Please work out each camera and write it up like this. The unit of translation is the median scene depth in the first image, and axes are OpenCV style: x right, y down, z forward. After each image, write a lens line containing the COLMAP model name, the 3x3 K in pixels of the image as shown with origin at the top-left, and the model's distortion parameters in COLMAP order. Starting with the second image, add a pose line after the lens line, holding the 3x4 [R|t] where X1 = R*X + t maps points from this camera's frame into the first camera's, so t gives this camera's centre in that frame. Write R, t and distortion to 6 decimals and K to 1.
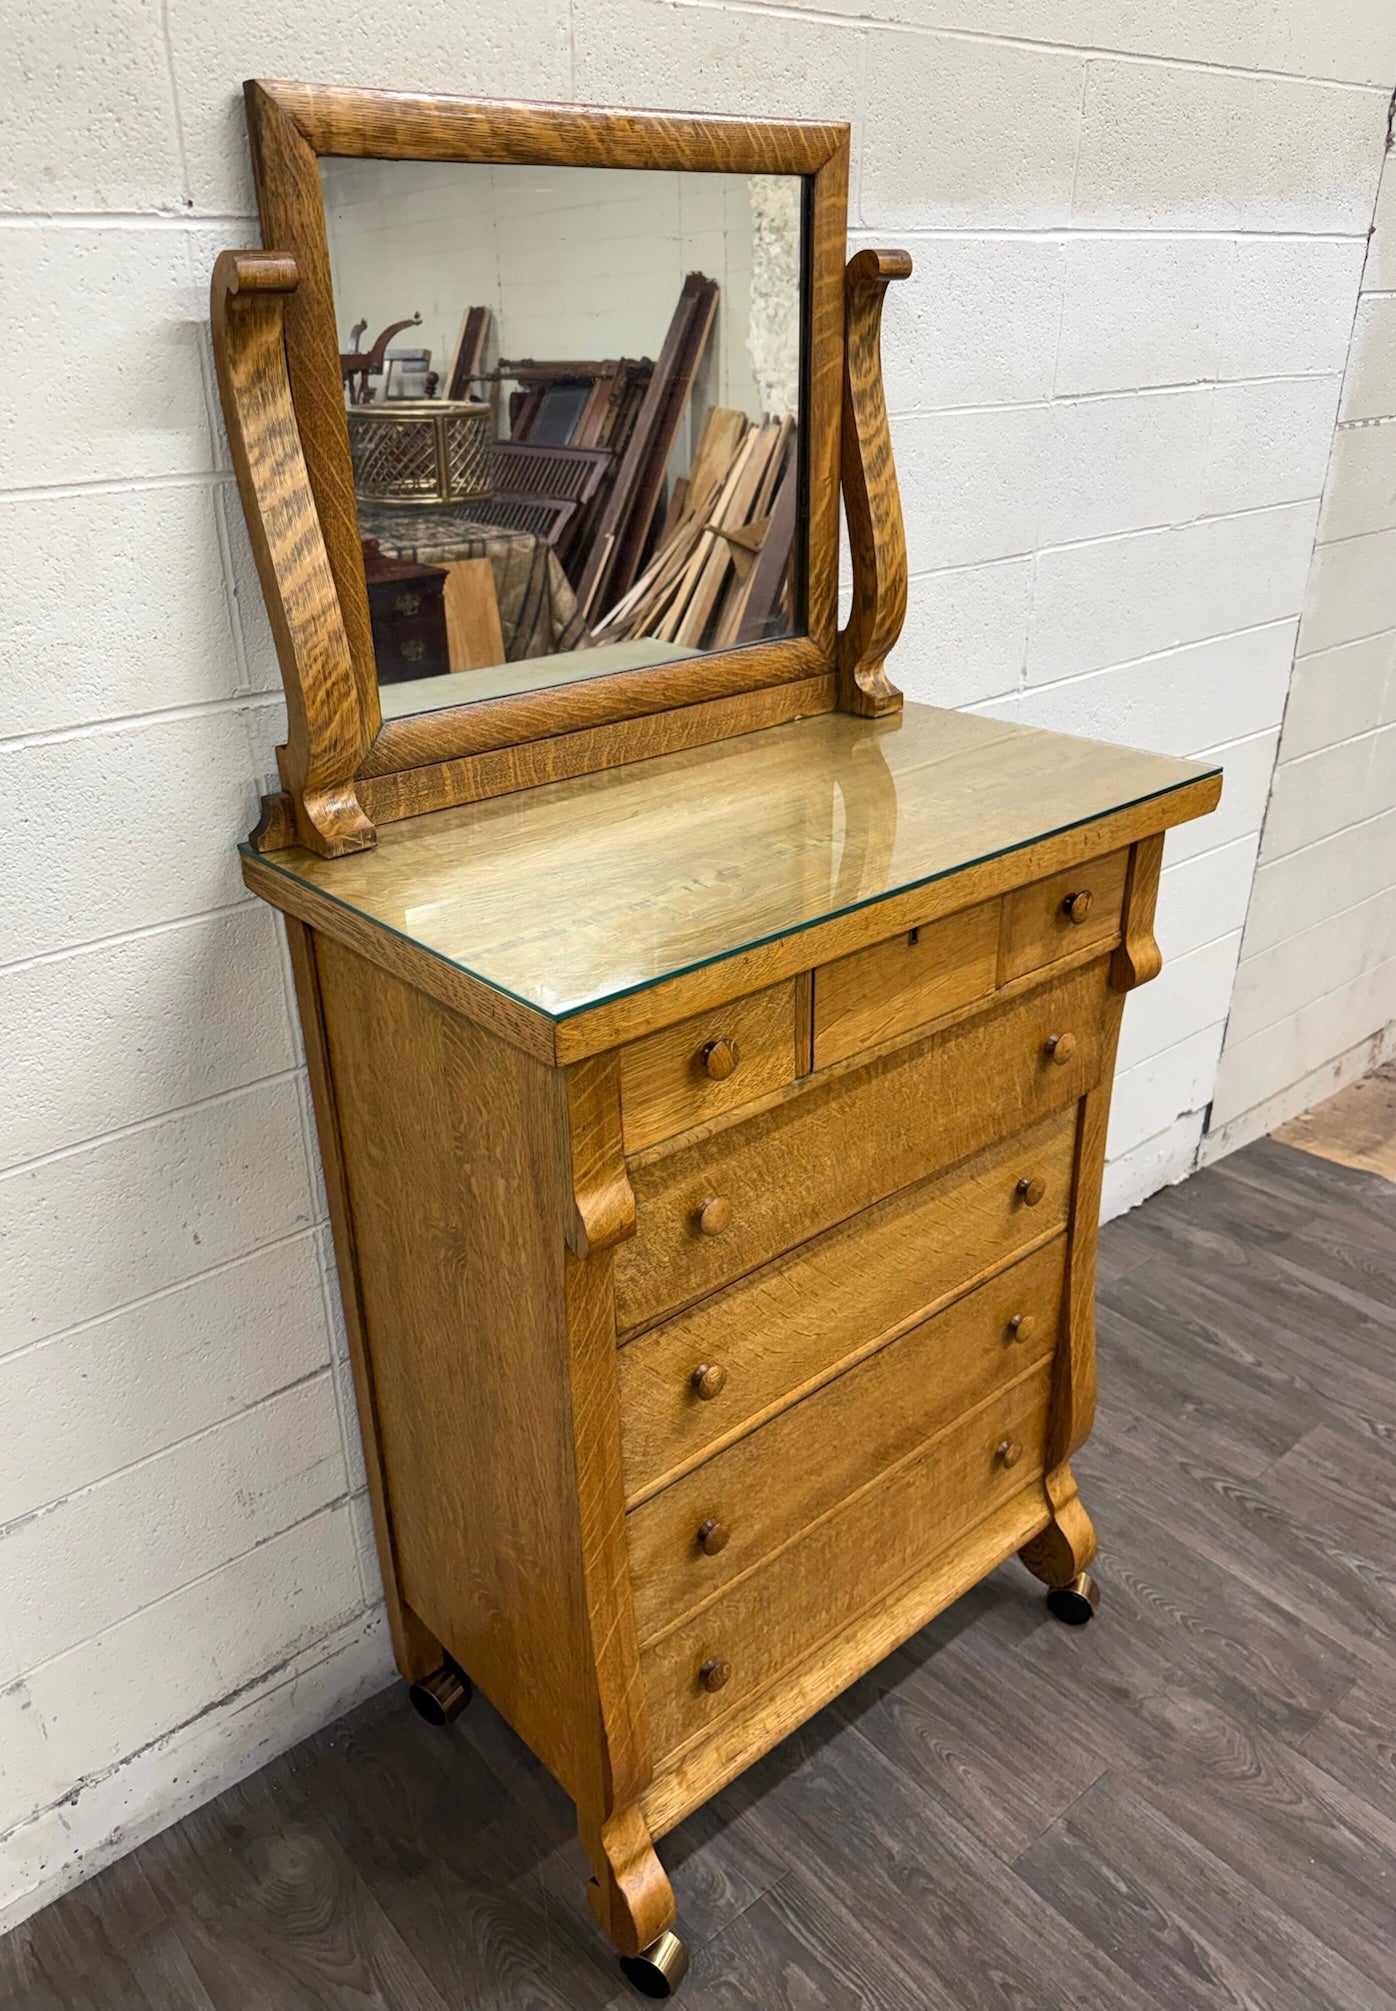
lens RADIAL K [[1544.5, 0, 686.3], [0, 1544.5, 992.9], [0, 0, 1]] dist [-0.000228, -0.019124]
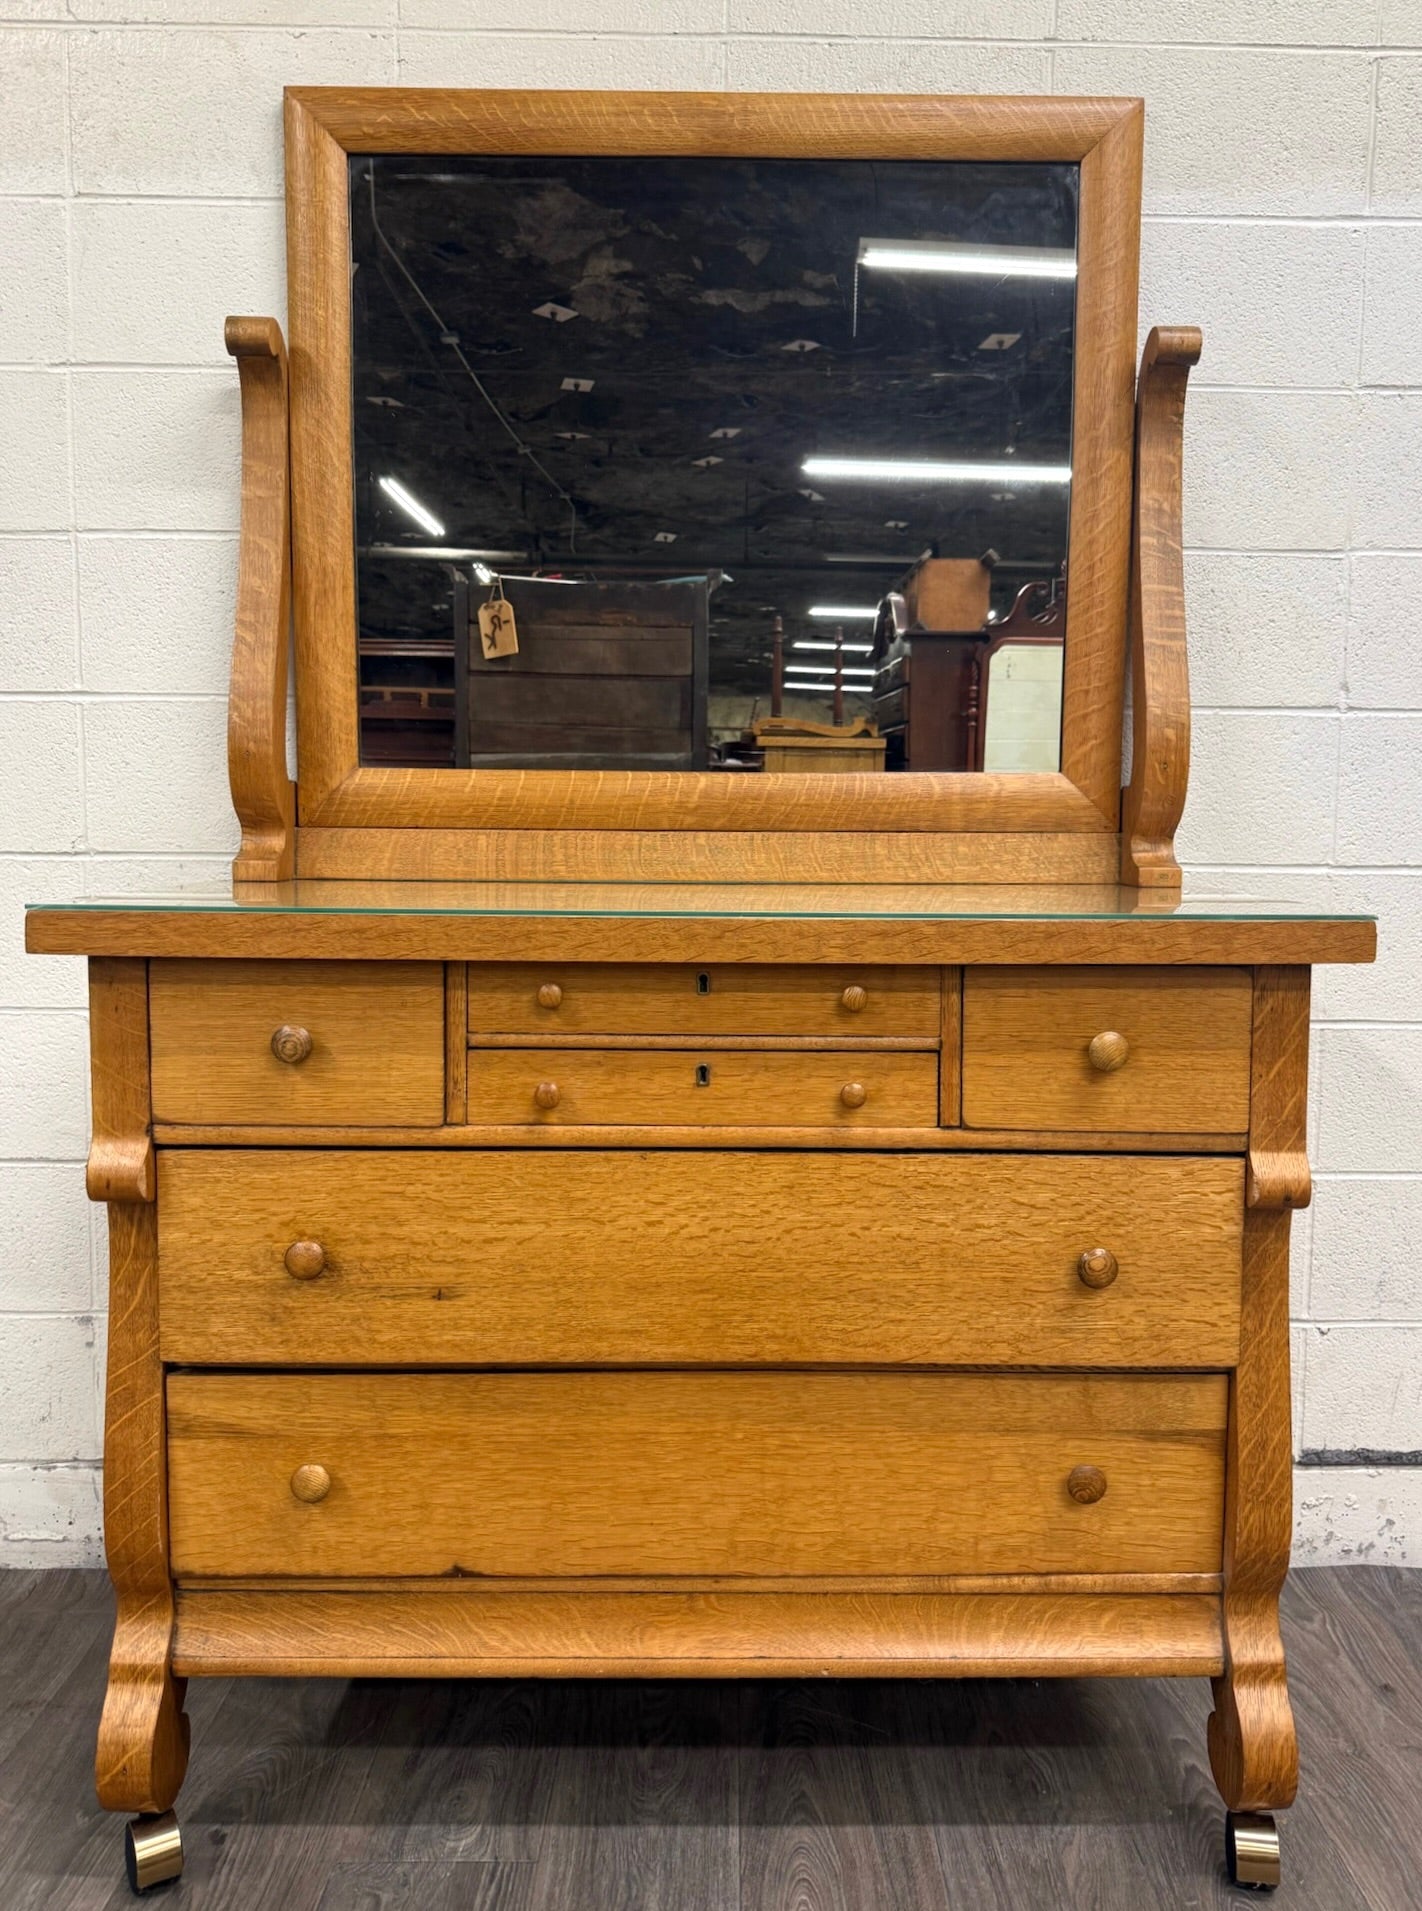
lens RADIAL K [[1532.7, 0, 700.1], [0, 1532.7, 875.1], [0, 0, 1]] dist [-0.004158, -0.020133]
pose [[0.753032, 0.061755, -0.655080, 0.608937], [-0.301667, 0.917189, -0.260310, 0.262814], [0.584757, 0.393637, 0.709302, 0.259904]]
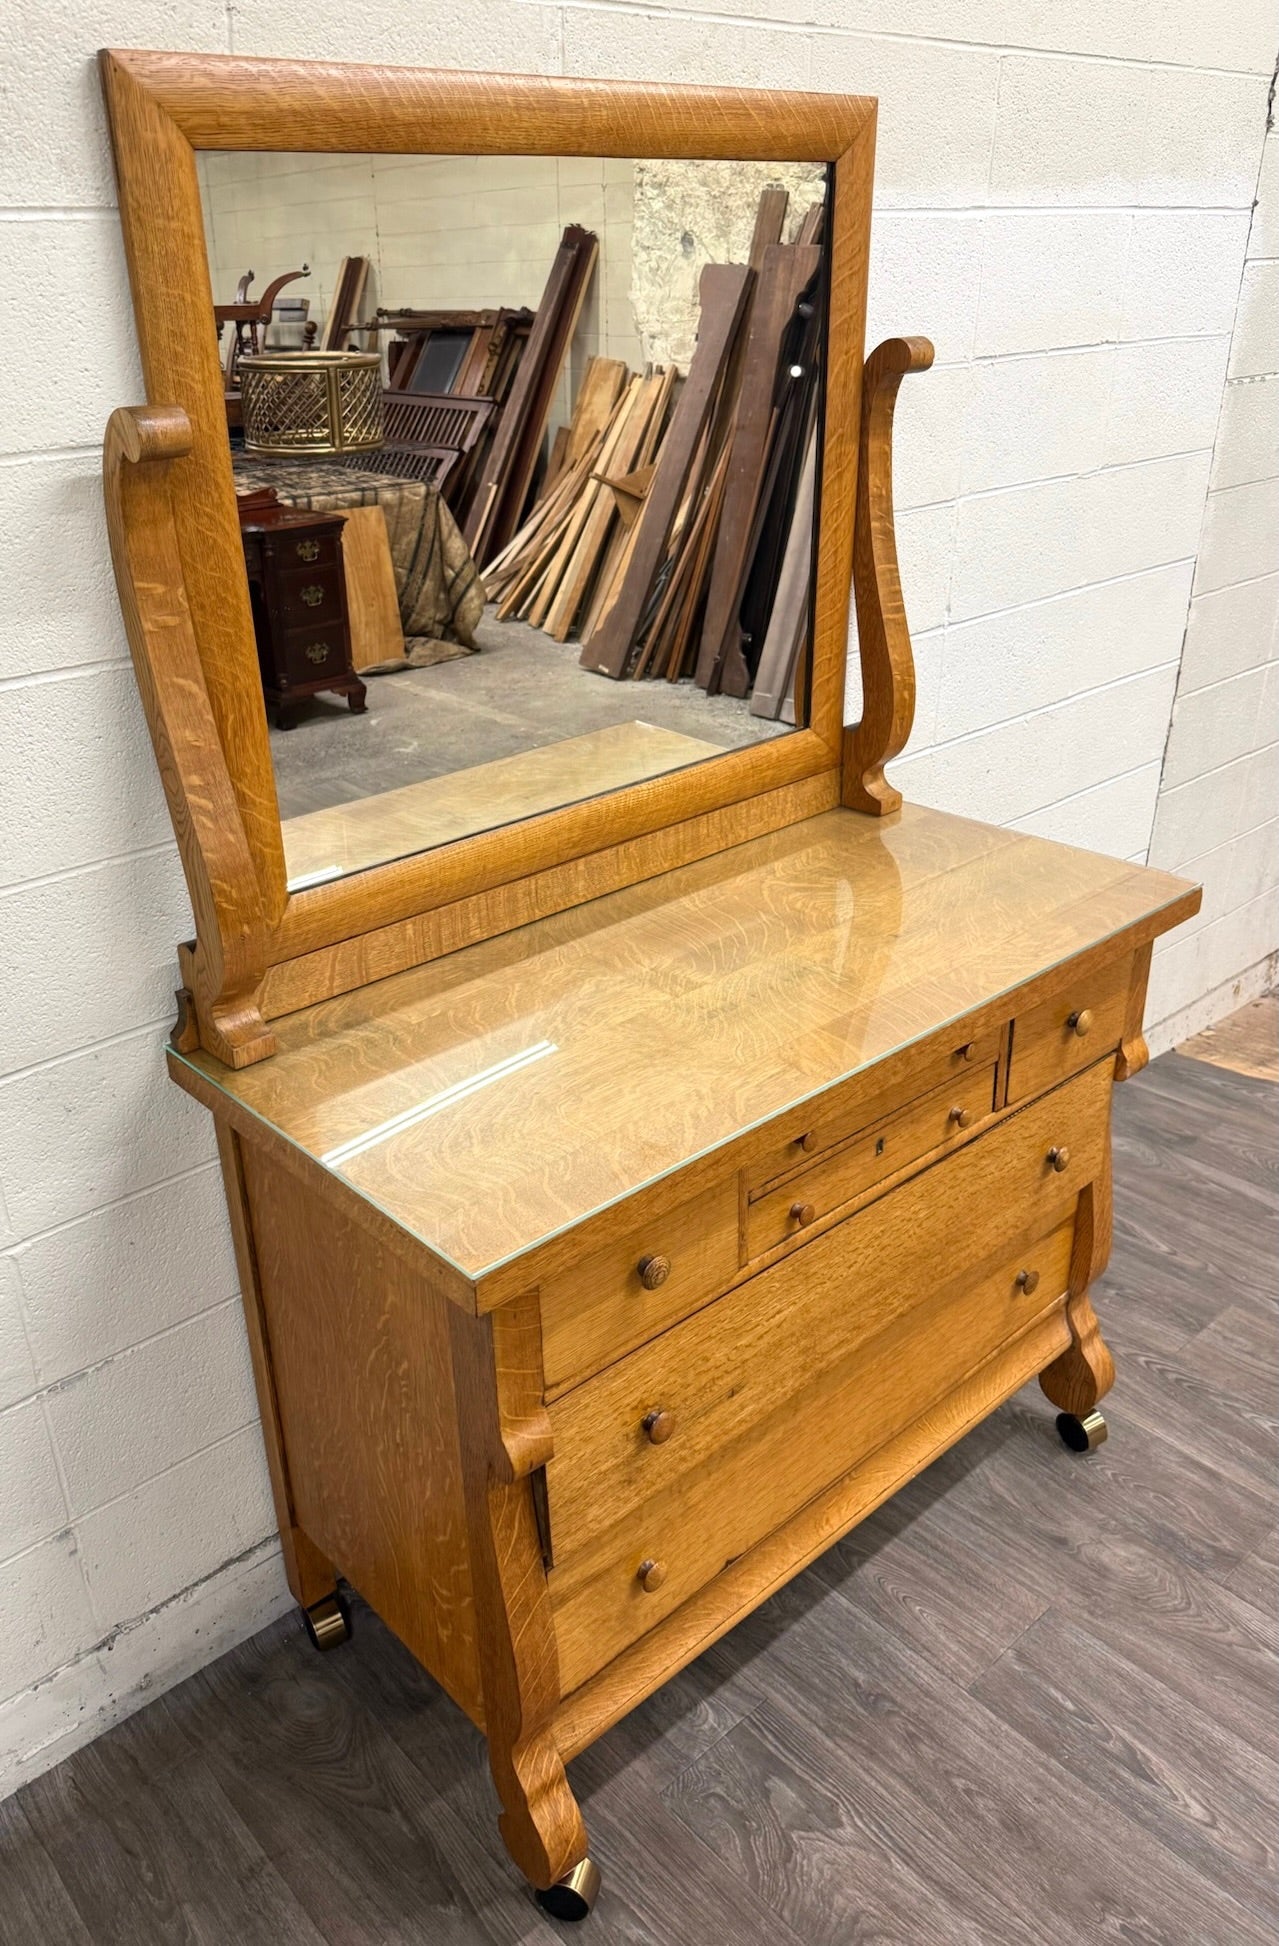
lens RADIAL K [[1570.7, 0, 604.4], [0, 1570.7, 908.1], [0, 0, 1]] dist [-0.037034, 0.027881]
pose [[0.999691, -0.009669, 0.022916, -0.065175], [0.010196, 0.999684, -0.022991, 0.031889], [-0.022686, 0.023218, 0.999473, -0.110230]]
